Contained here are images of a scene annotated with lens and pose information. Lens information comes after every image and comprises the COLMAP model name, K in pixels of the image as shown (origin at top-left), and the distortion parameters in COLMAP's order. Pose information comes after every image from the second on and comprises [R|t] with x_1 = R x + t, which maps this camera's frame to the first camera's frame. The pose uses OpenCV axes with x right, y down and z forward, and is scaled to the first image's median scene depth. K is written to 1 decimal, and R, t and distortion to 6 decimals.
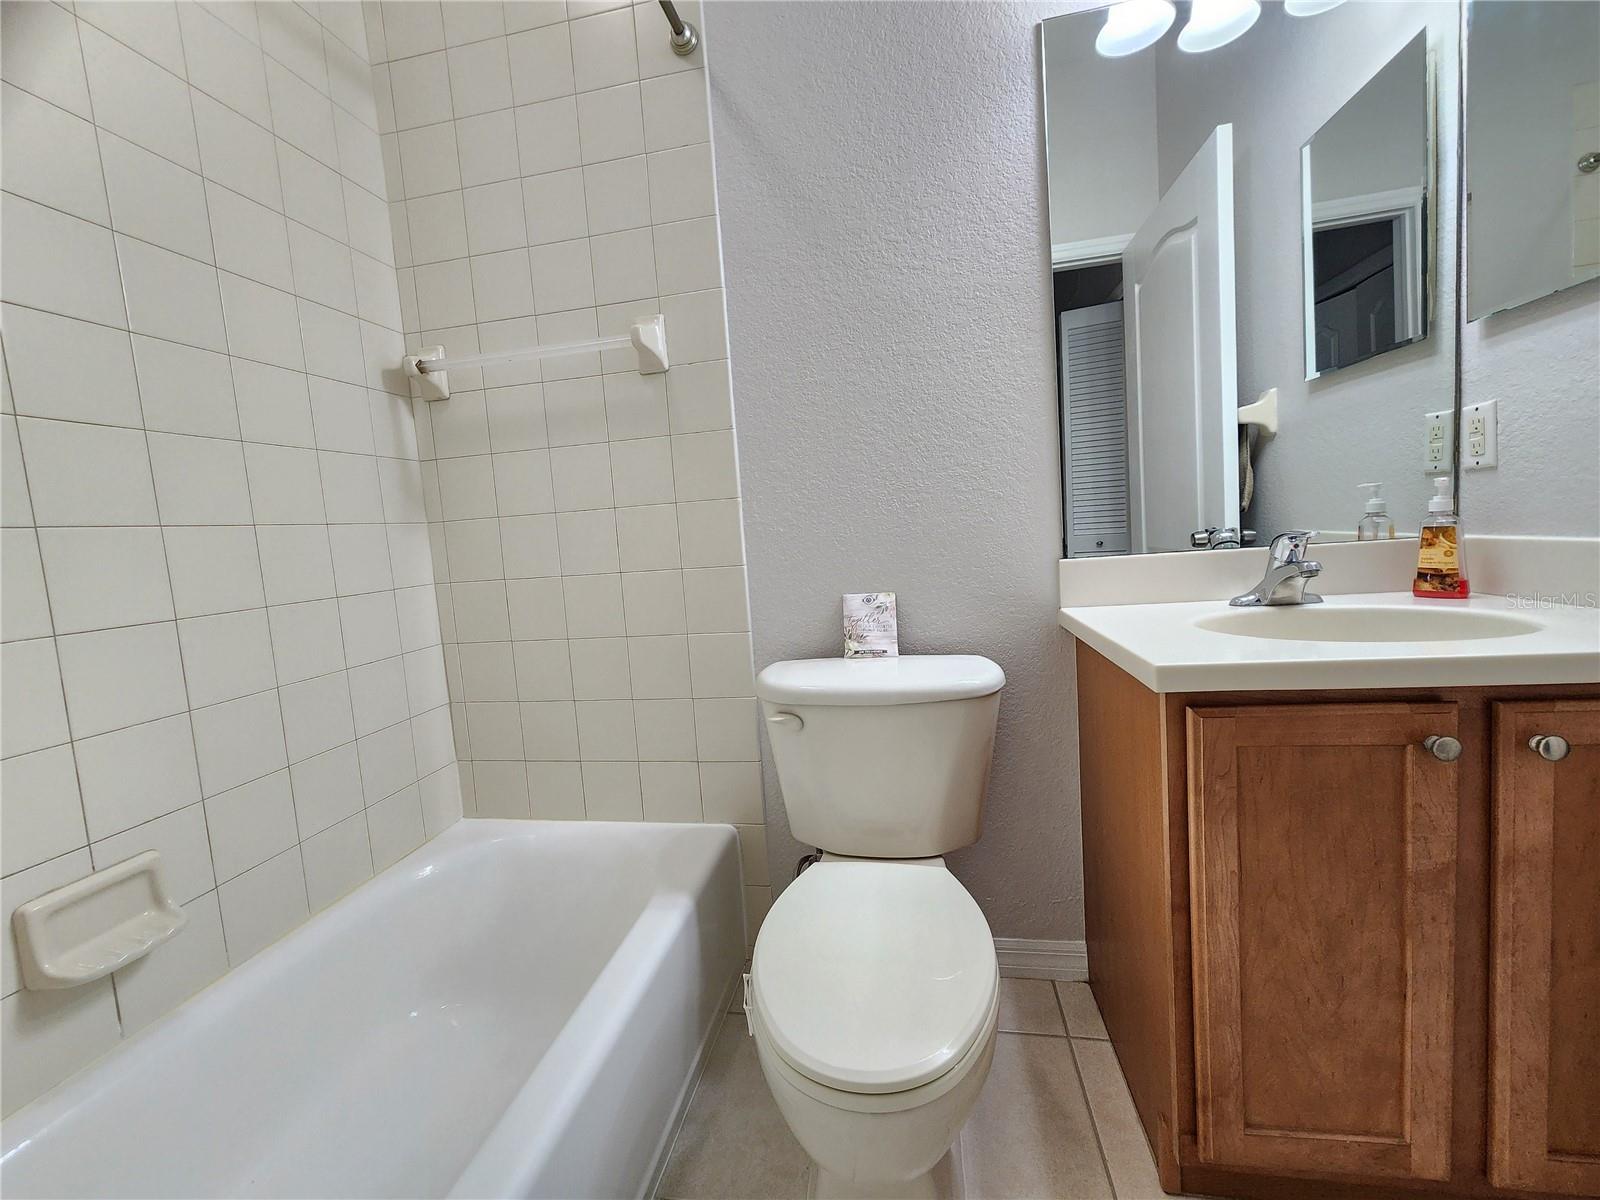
lens RADIAL K [[660.4, 0, 792.5], [0, 660.4, 586.4], [0, 0, 1]] dist [0.001572, 0.003599]
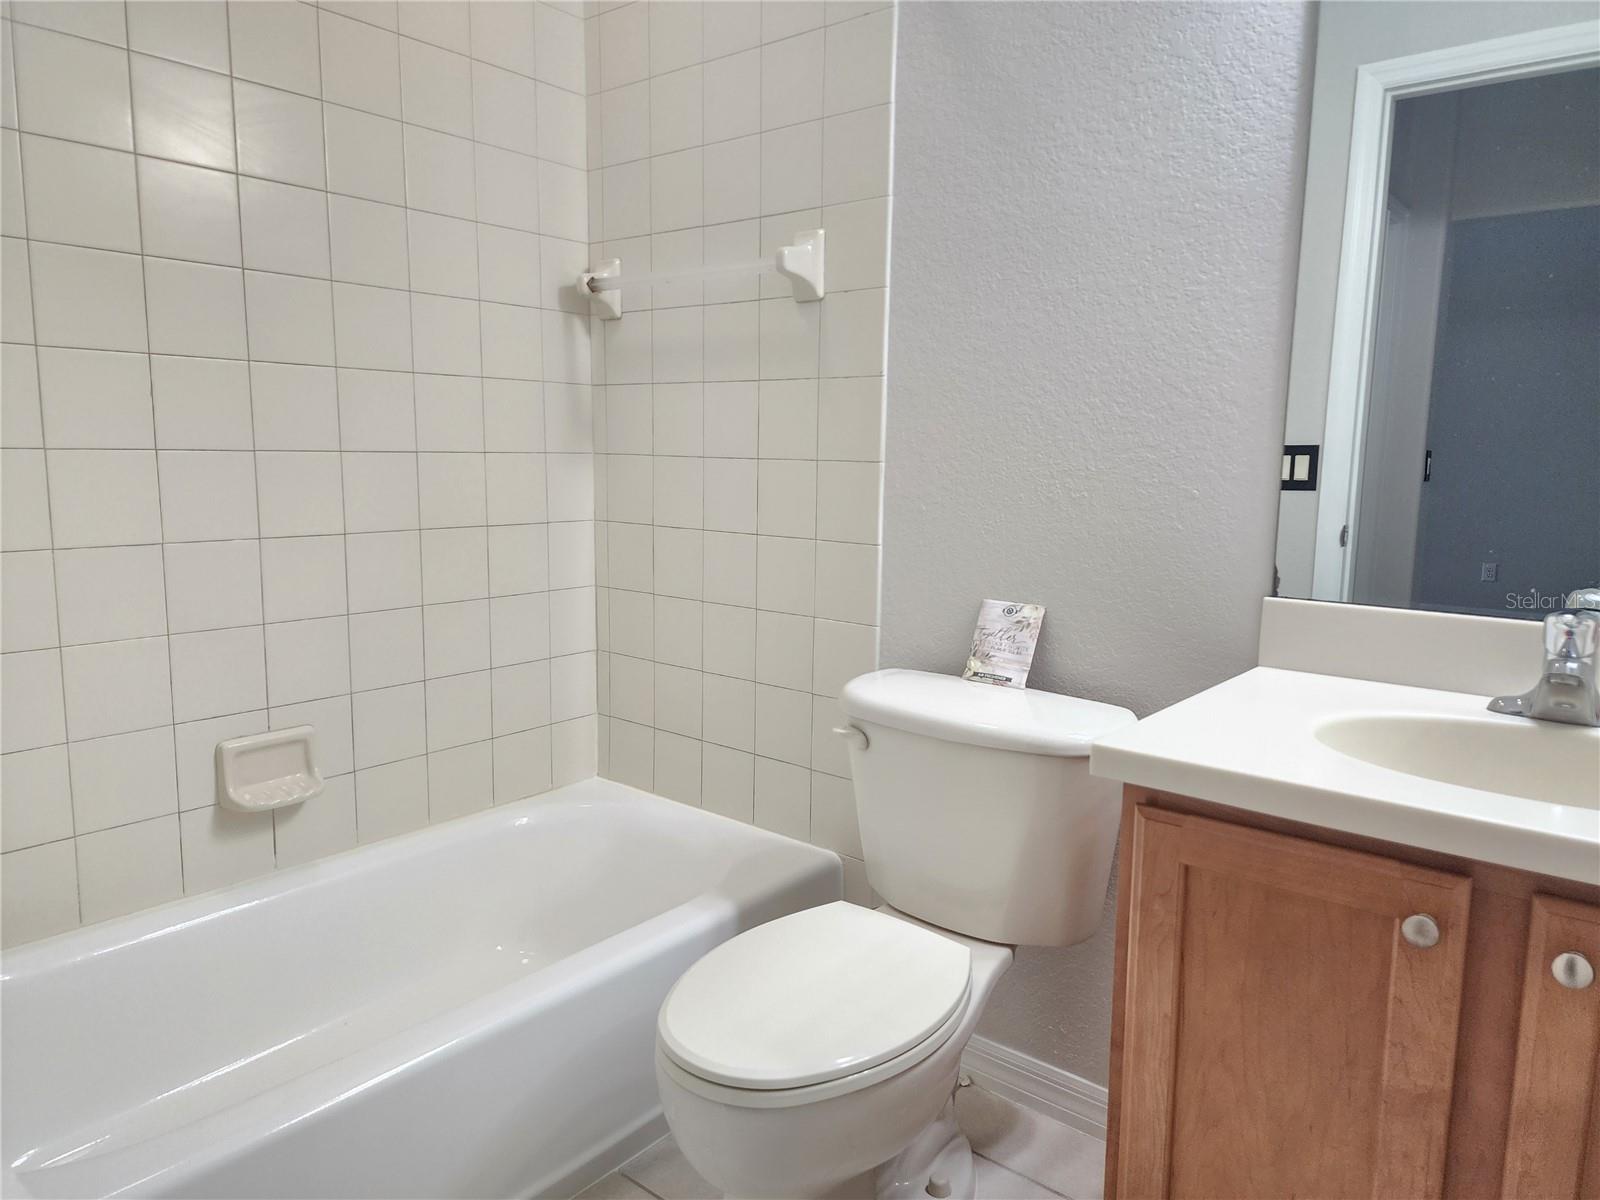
lens RADIAL K [[1058.8, 0, 805.3], [0, 1058.8, 593.1], [0, 0, 1]] dist [0.093067, -0.066817]
pose [[0.878718, 0.148802, -0.453556, 0.479608], [-0.120270, 0.988534, 0.091306, -0.087062], [0.461942, -0.025683, 0.886538, -0.214300]]
